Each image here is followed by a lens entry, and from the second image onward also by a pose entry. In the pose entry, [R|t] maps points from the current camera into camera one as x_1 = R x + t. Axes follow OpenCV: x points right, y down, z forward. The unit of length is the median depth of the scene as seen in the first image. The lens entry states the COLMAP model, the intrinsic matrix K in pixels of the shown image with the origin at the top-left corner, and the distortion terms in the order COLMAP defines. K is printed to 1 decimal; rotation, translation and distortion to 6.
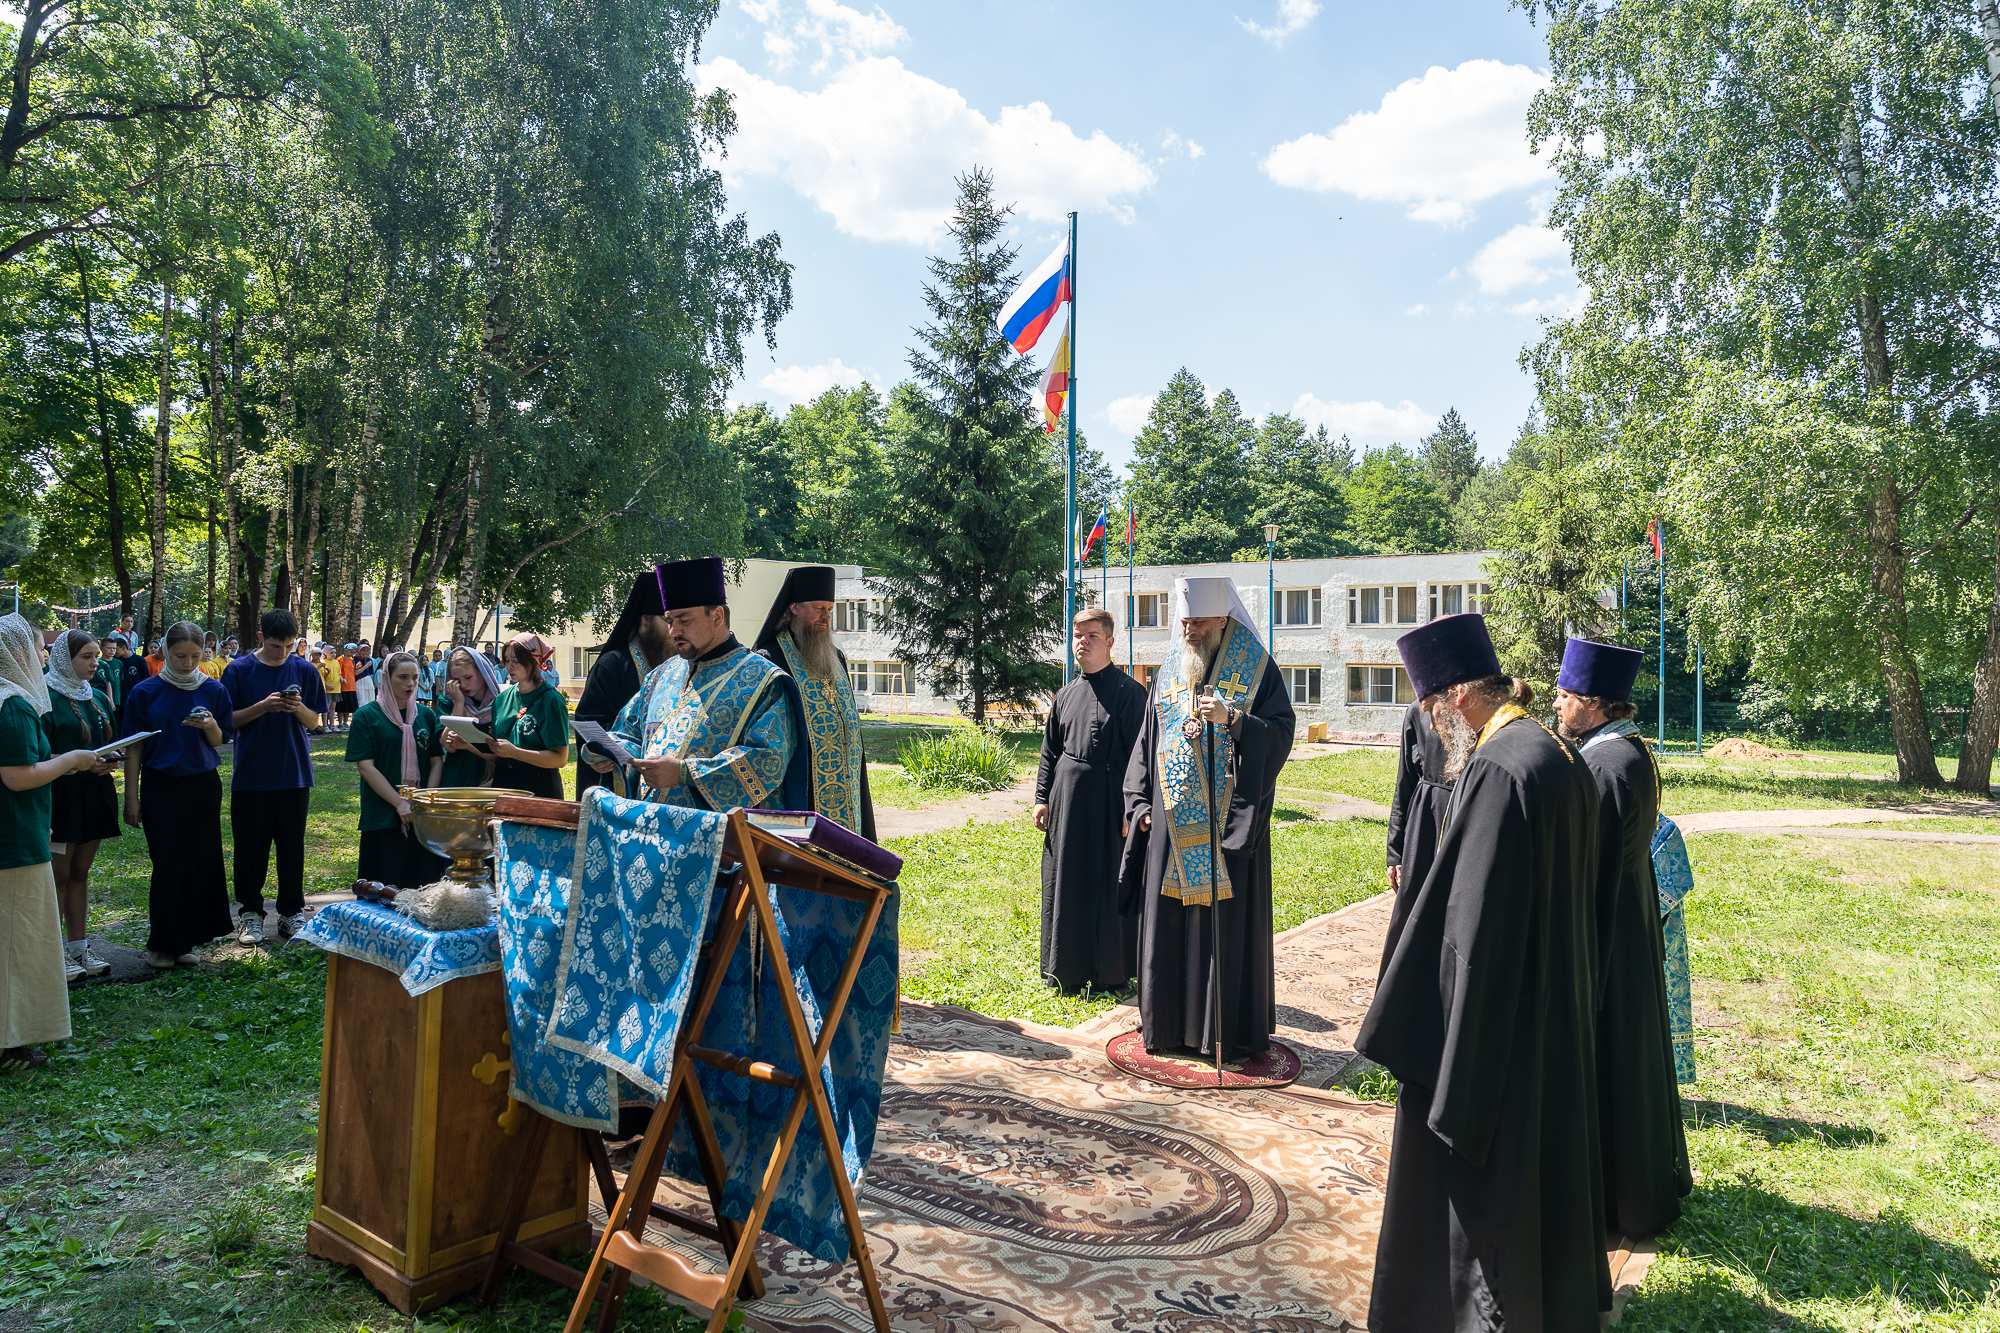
lens RADIAL K [[1336.0, 0, 996.0], [0, 1336.0, 675.4], [0, 0, 1]] dist [-0.005359, 0.000771]
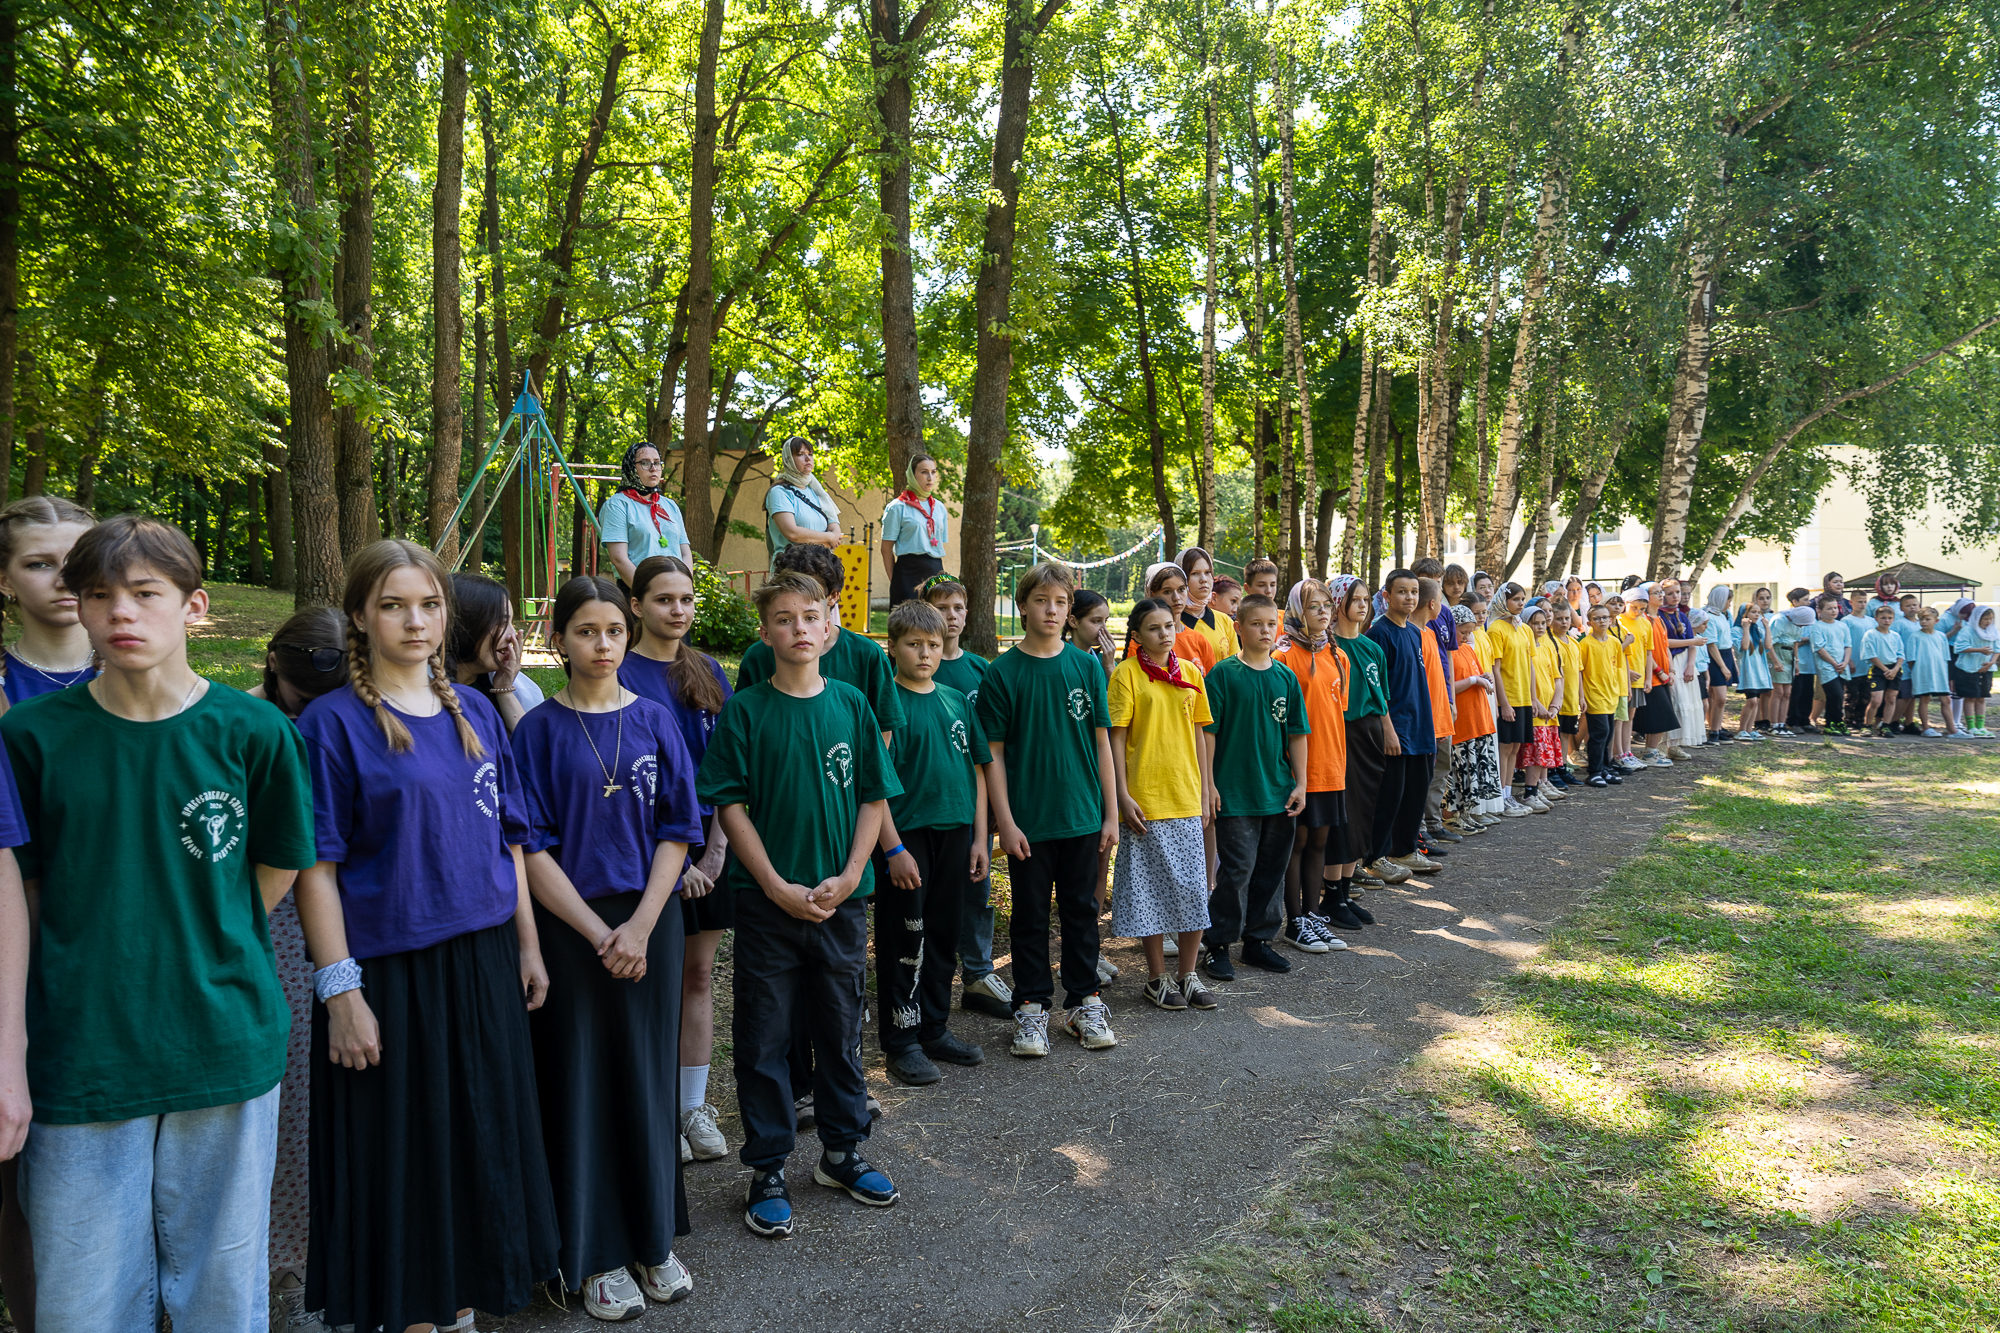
lens RADIAL K [[1336.0, 0, 996.0], [0, 1336.0, 675.4], [0, 0, 1]] dist [-0.005359, 0.000771]
pose [[0.793143, 0.008459, -0.608977, -0.255220], [0.016986, 0.999207, 0.036003, -0.007646], [0.608798, -0.038899, 0.792371, 0.315809]]
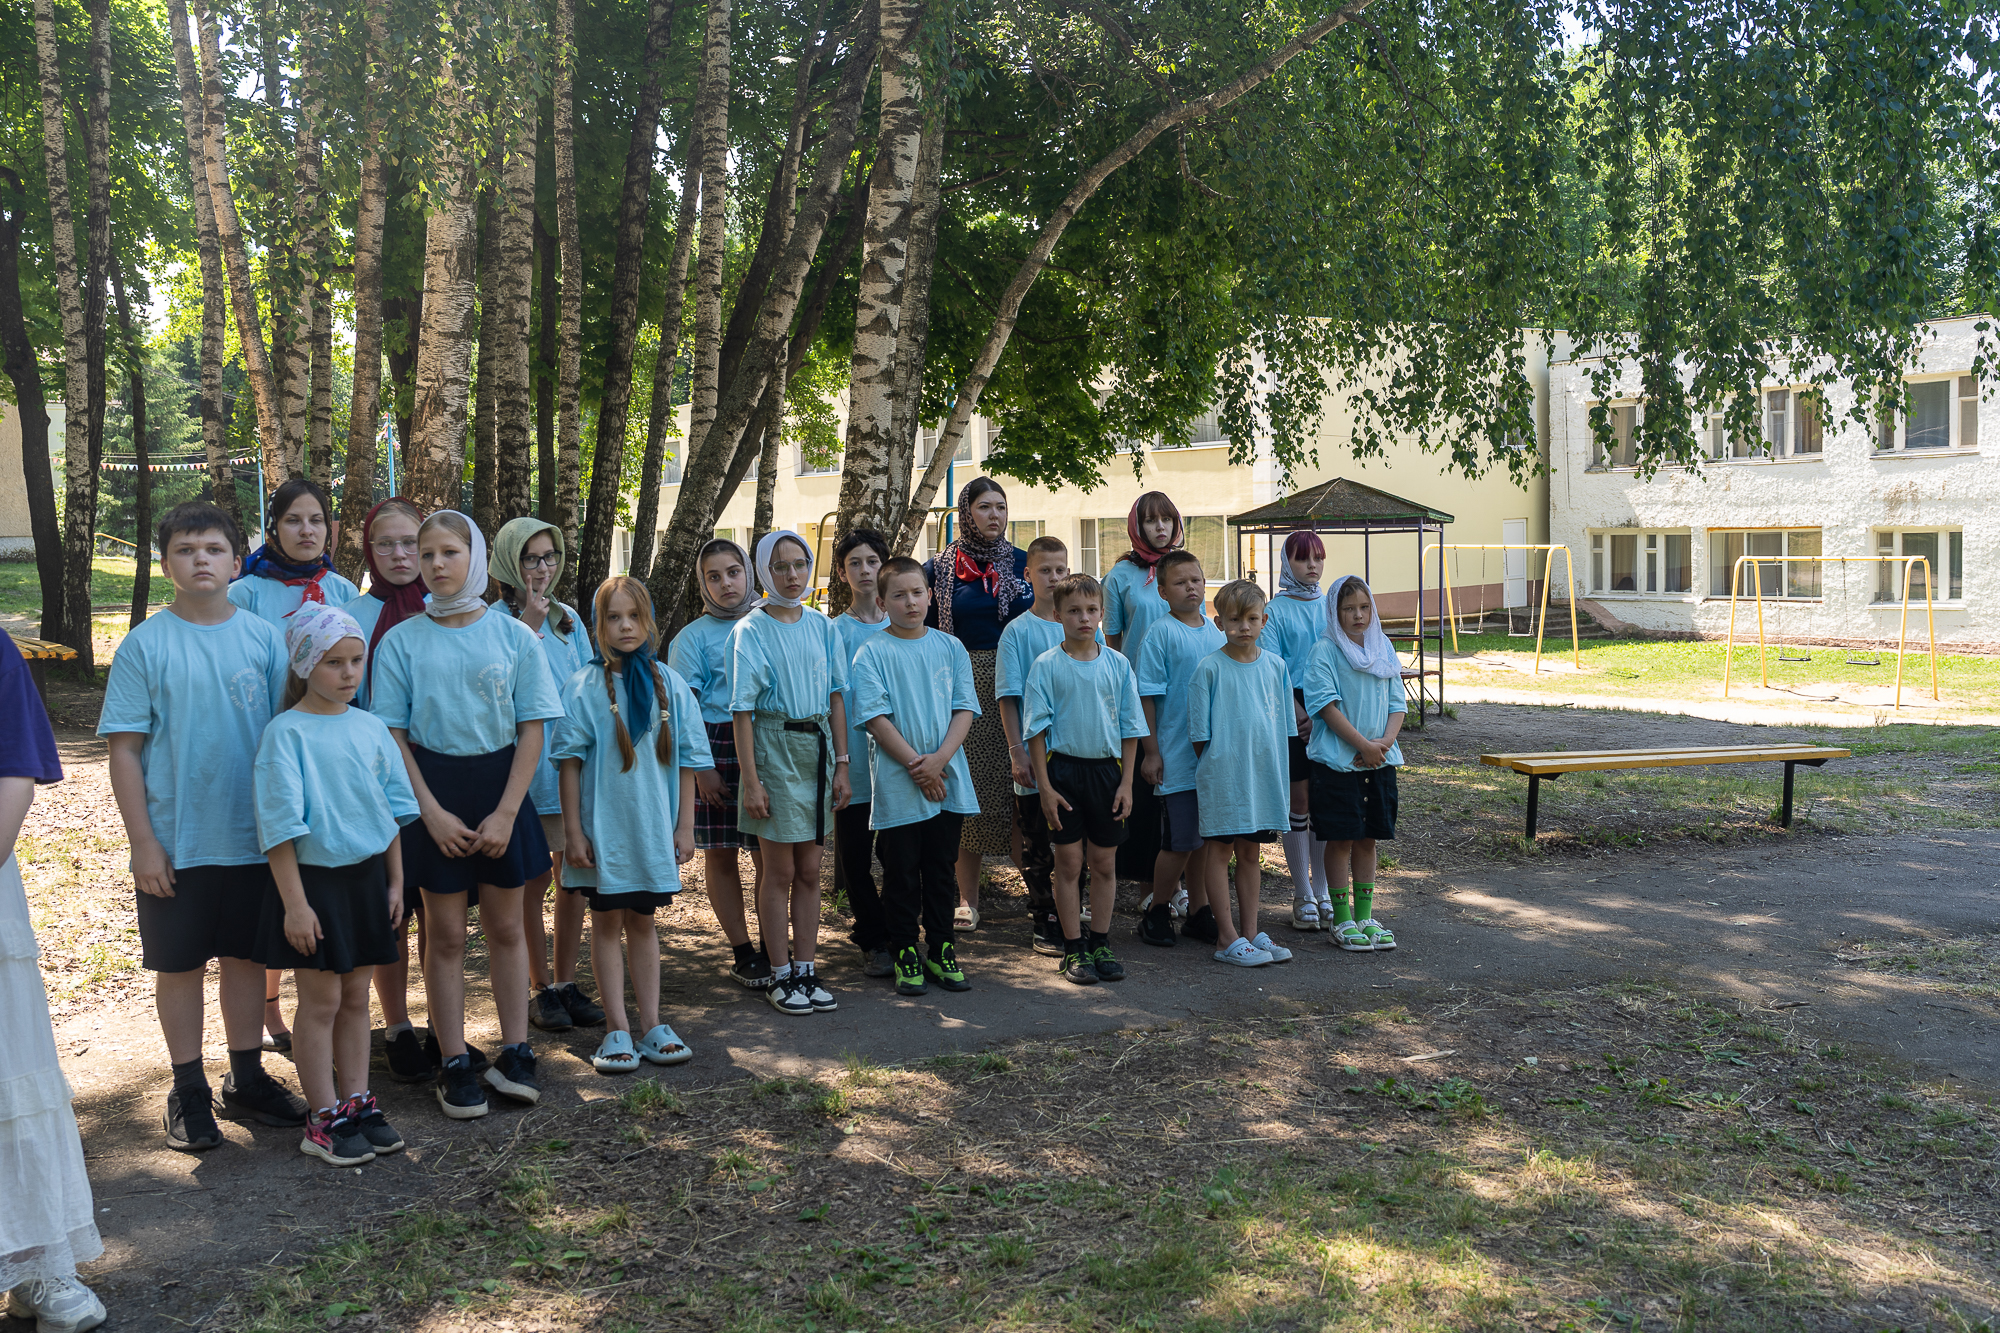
lens RADIAL K [[1732.8, 0, 1000.0], [0, 1732.8, 666.5], [0, 0, 1]] dist [-0.007789, -0.000796]
pose [[0.953595, -0.004325, -0.301062, -0.246224], [0.022960, 0.998030, 0.058386, -0.011186], [0.300217, -0.062589, 0.951815, 0.611486]]
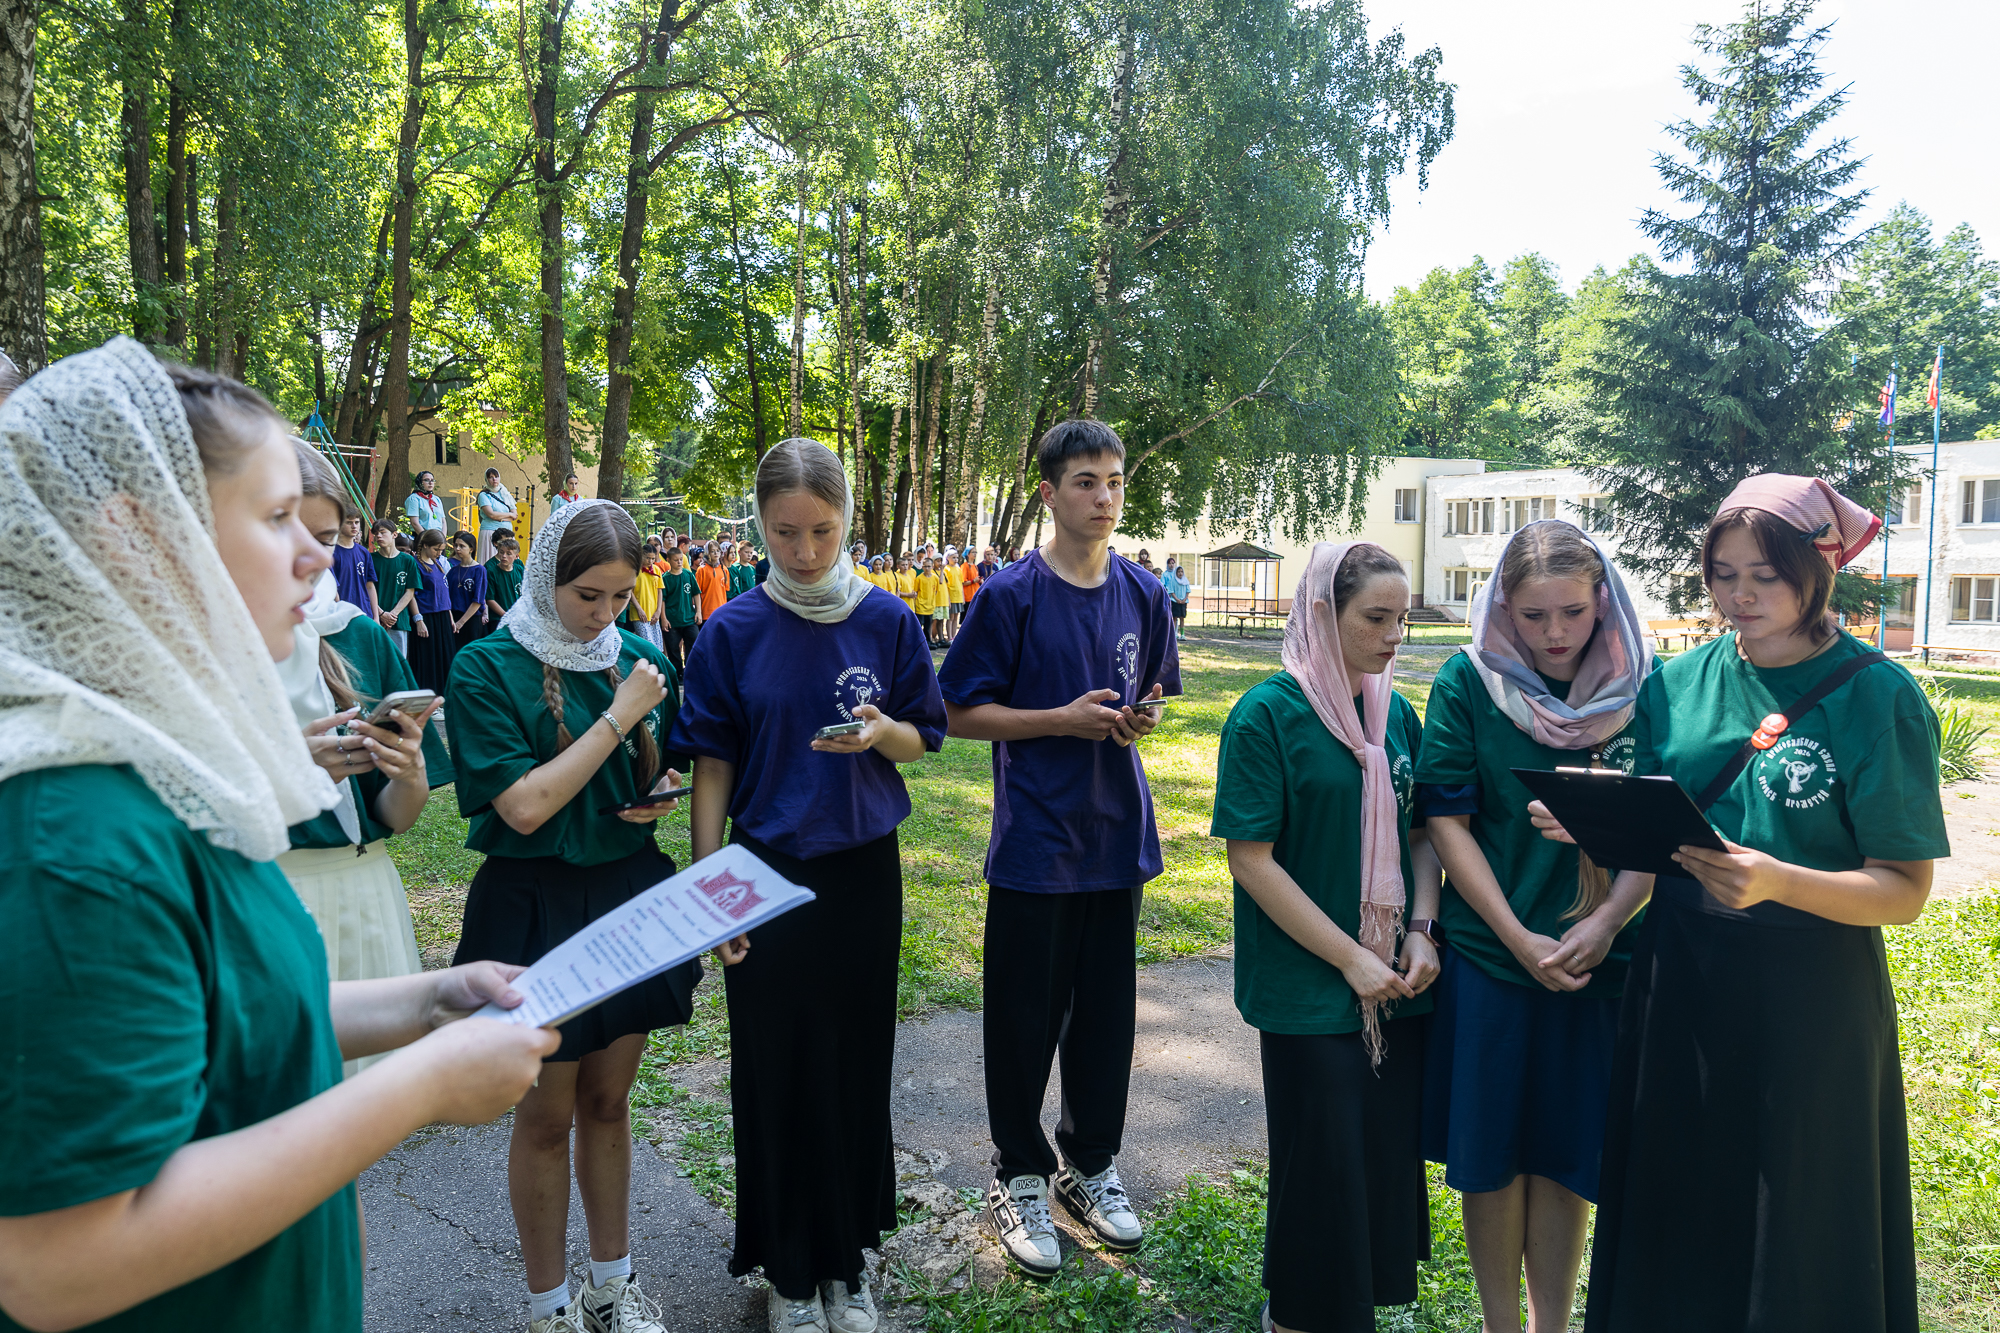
lens RADIAL K [[1336.0, 0, 996.0], [0, 1336.0, 675.4], [0, 0, 1]] dist [-0.005359, 0.000771]
pose [[0.915369, 0.033944, -0.401182, -0.071108], [-0.006306, 0.997526, 0.070014, -0.000950], [0.402566, -0.061559, 0.913319, 0.116759]]
